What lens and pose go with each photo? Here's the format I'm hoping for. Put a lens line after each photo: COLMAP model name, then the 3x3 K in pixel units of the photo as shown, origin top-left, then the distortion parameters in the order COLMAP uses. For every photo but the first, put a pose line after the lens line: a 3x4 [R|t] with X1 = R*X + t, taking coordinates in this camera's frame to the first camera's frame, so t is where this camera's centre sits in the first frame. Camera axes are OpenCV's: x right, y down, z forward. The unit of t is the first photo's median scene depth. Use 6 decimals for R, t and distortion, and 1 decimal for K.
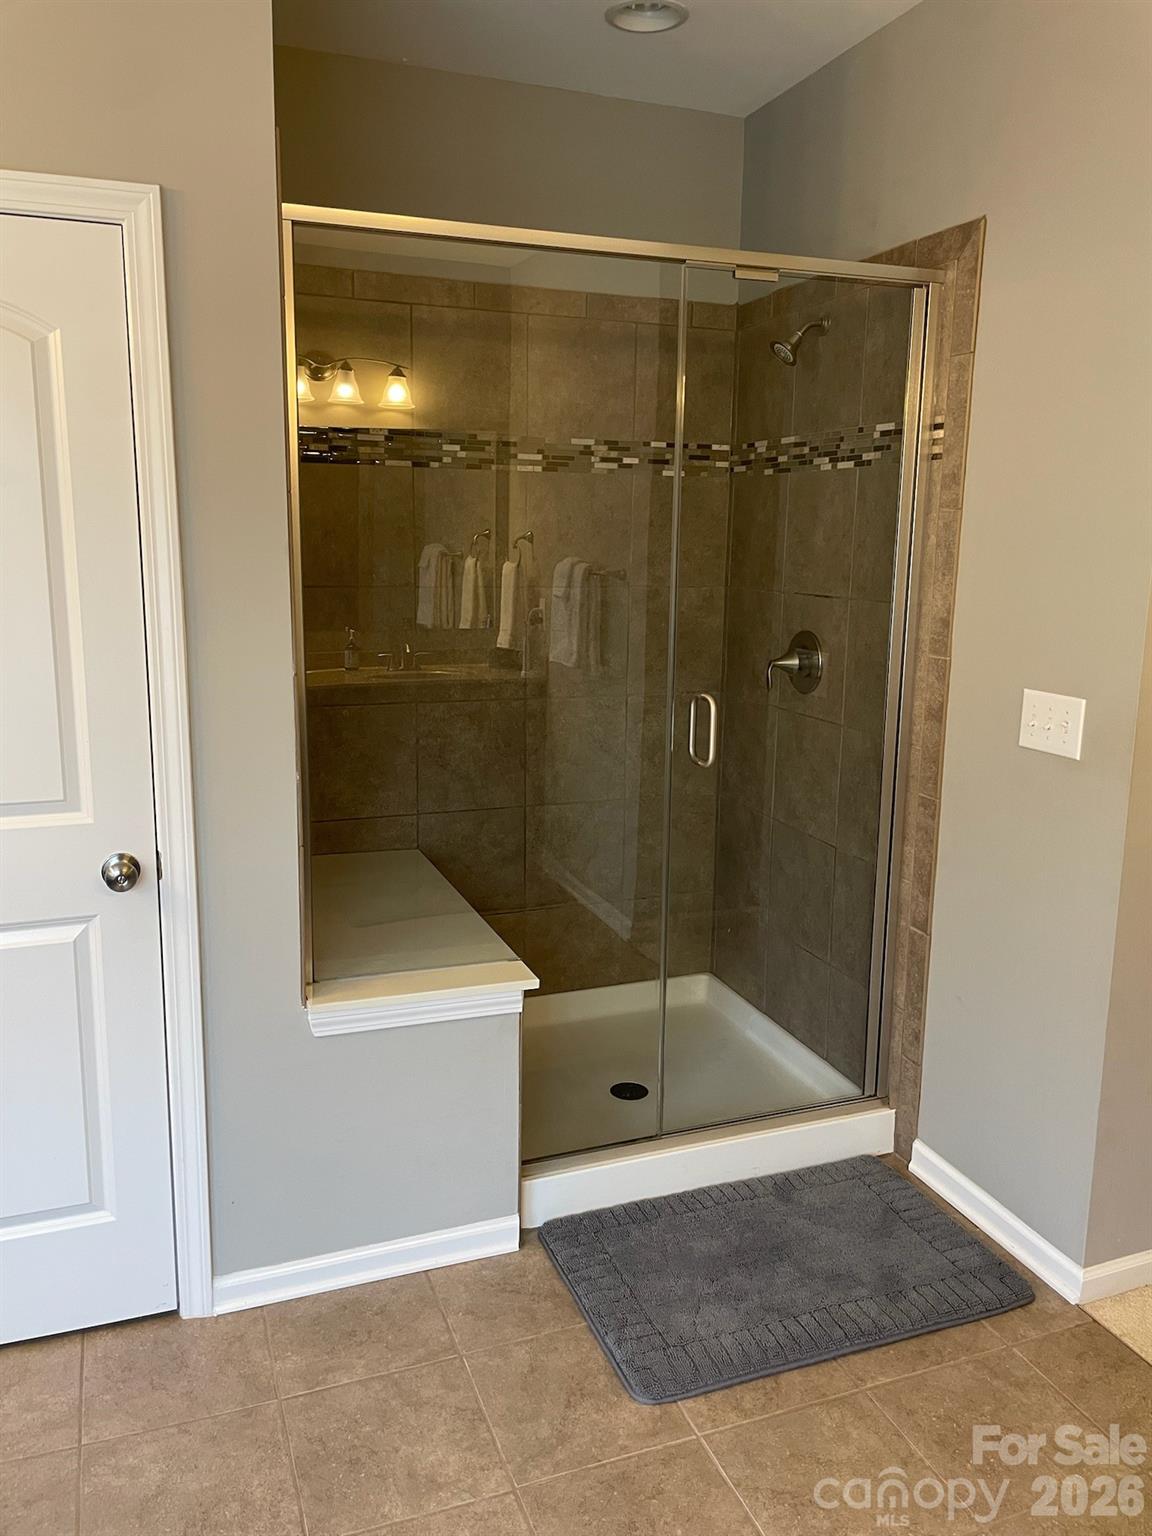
lens RADIAL K [[1155.1, 0, 572.4], [0, 1155.1, 753.3], [0, 0, 1]] dist [-0.002418, -0.016536]
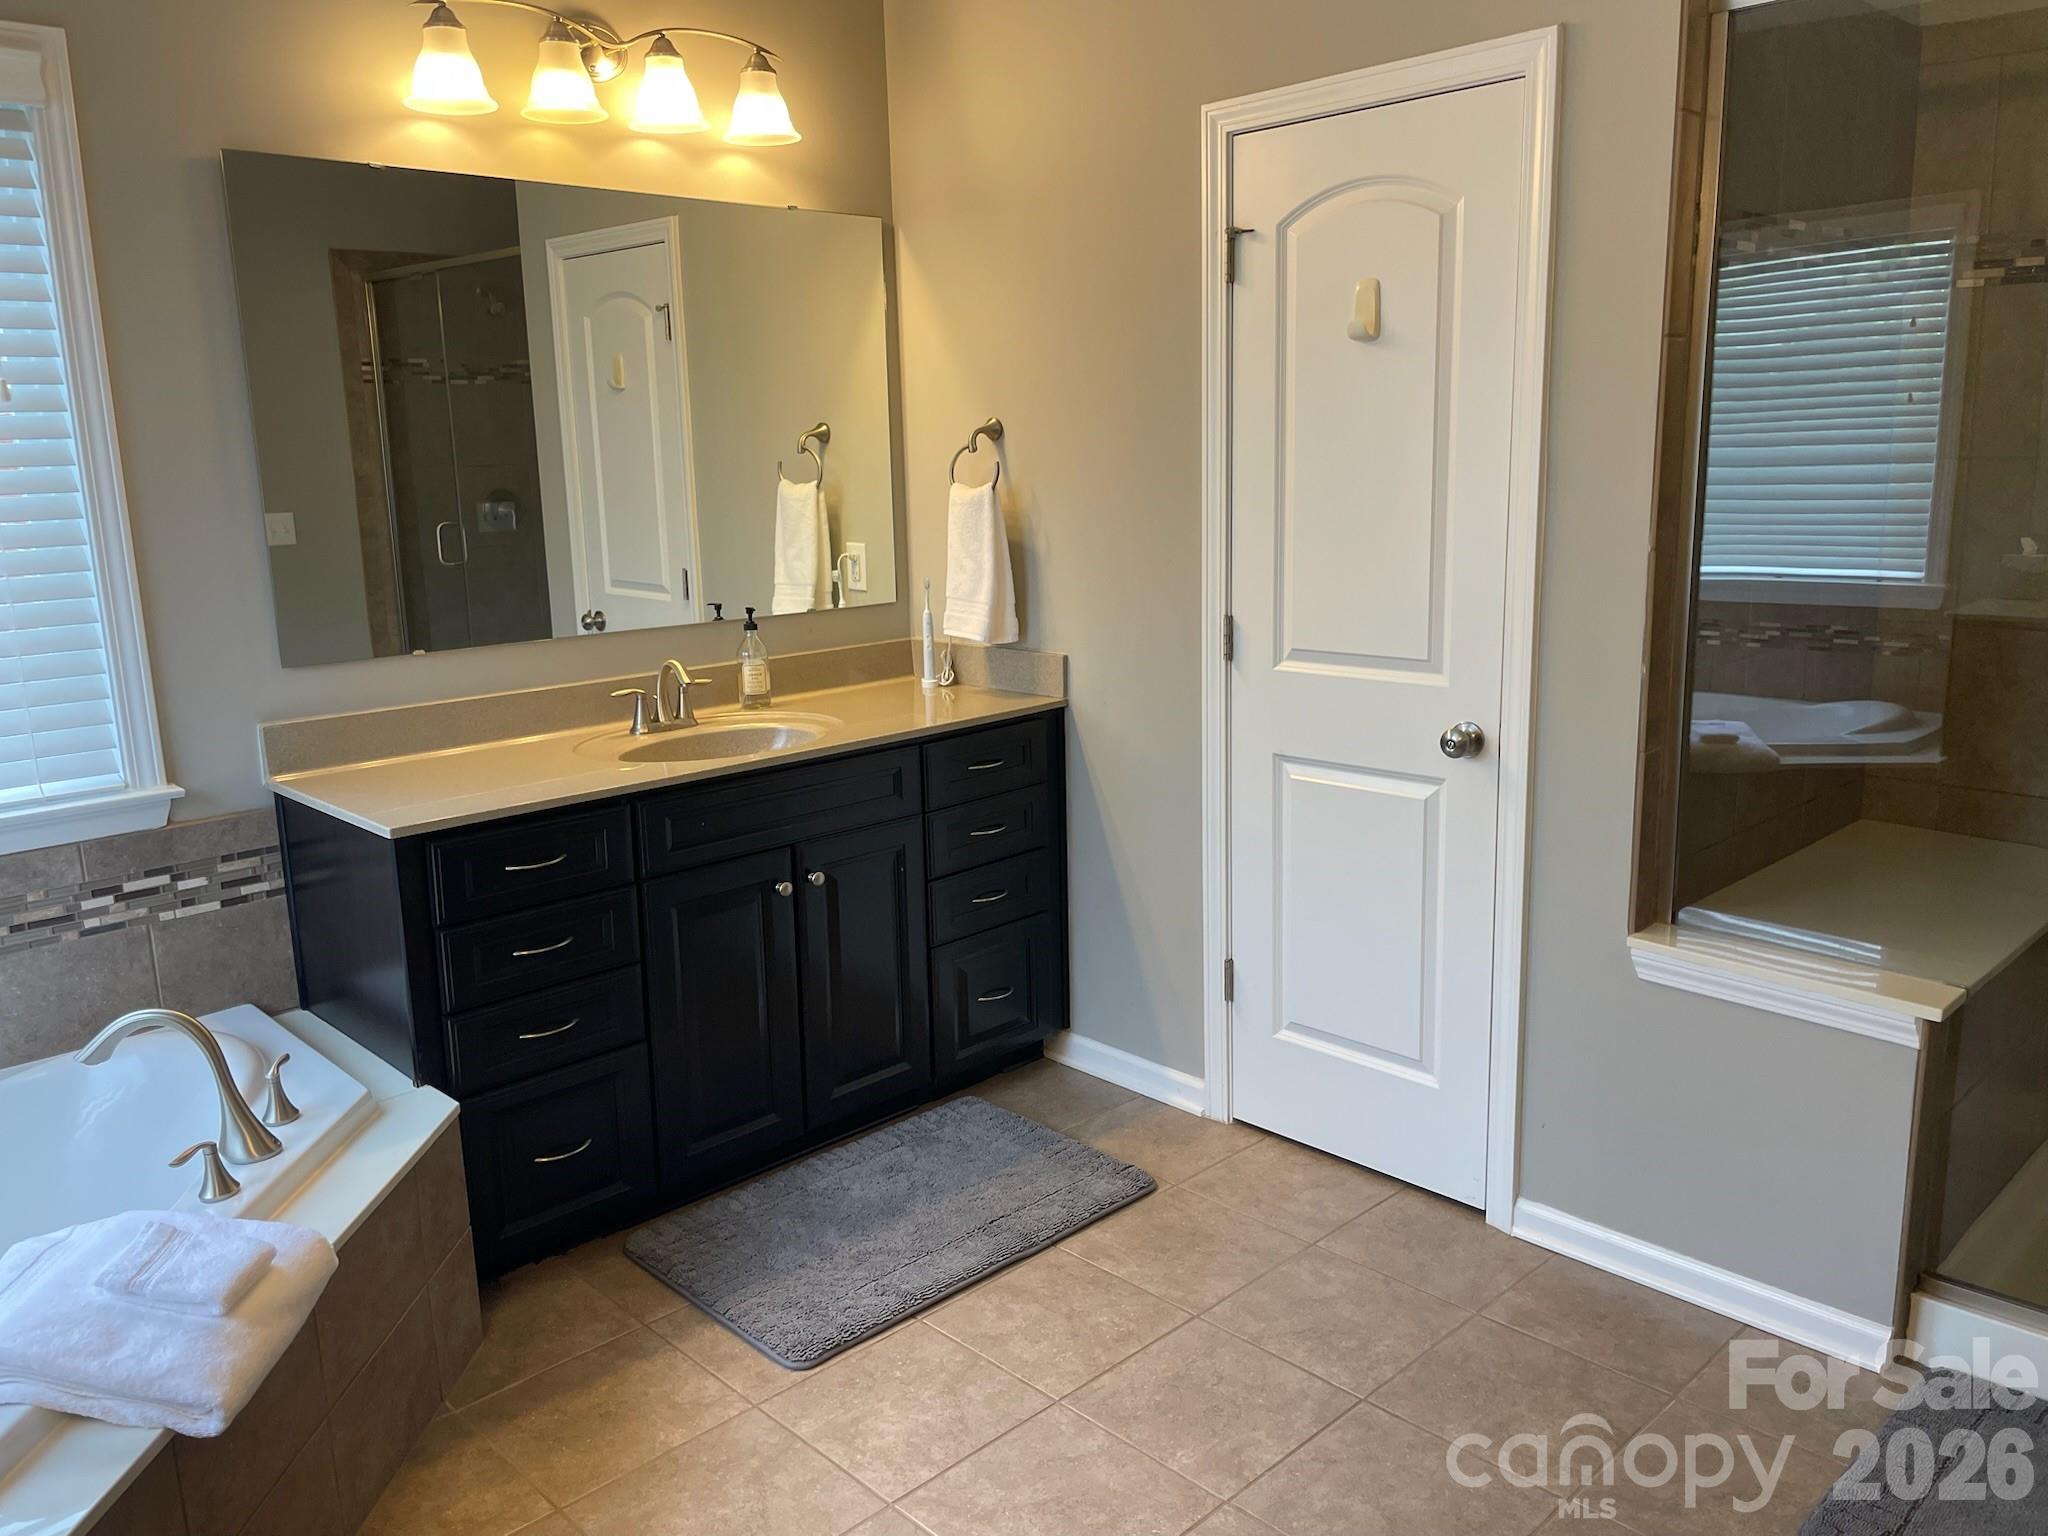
lens RADIAL K [[1540.2, 0, 1014.2], [0, 1540.2, 763.4], [0, 0, 1]] dist [-0.002418, -0.016536]
pose [[0.415049, 0.183488, -0.891104, 0.602438], [-0.132023, 0.981231, 0.140554, -0.012388], [0.900169, 0.059310, 0.431484, 0.075538]]
